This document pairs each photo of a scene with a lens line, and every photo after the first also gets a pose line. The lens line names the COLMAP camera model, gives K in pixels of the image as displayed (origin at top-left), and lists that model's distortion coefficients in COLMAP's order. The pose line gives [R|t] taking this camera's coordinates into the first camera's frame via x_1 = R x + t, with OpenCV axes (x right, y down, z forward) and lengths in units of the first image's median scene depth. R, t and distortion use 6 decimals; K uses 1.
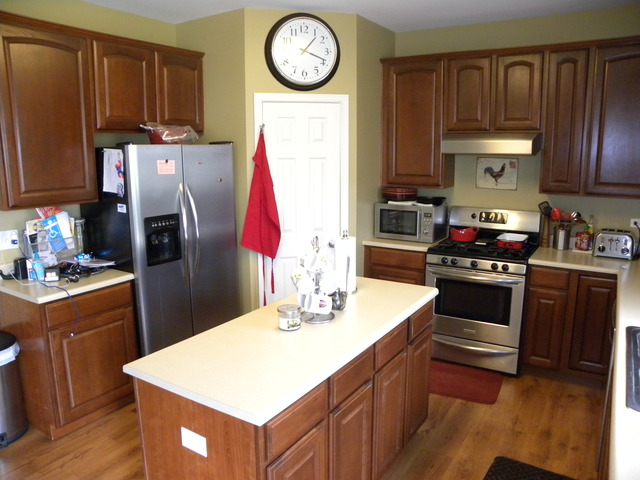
lens RADIAL K [[497.6, 0, 321.7], [0, 497.6, 239.7], [0, 0, 1]] dist [-0.152129, 0.105566]
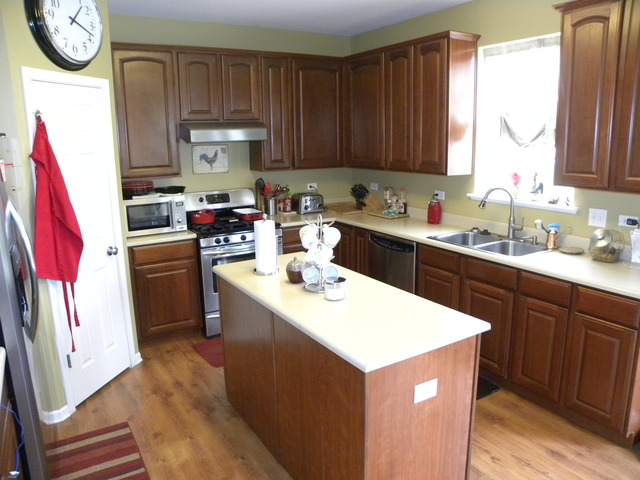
lens RADIAL K [[497.6, 0, 321.7], [0, 497.6, 239.7], [0, 0, 1]] dist [-0.152129, 0.105566]
pose [[0.432976, -0.188565, 0.881462, -0.569438], [0.185746, 0.975553, 0.117454, -0.042468], [-0.882060, 0.112873, 0.457417, 0.288654]]
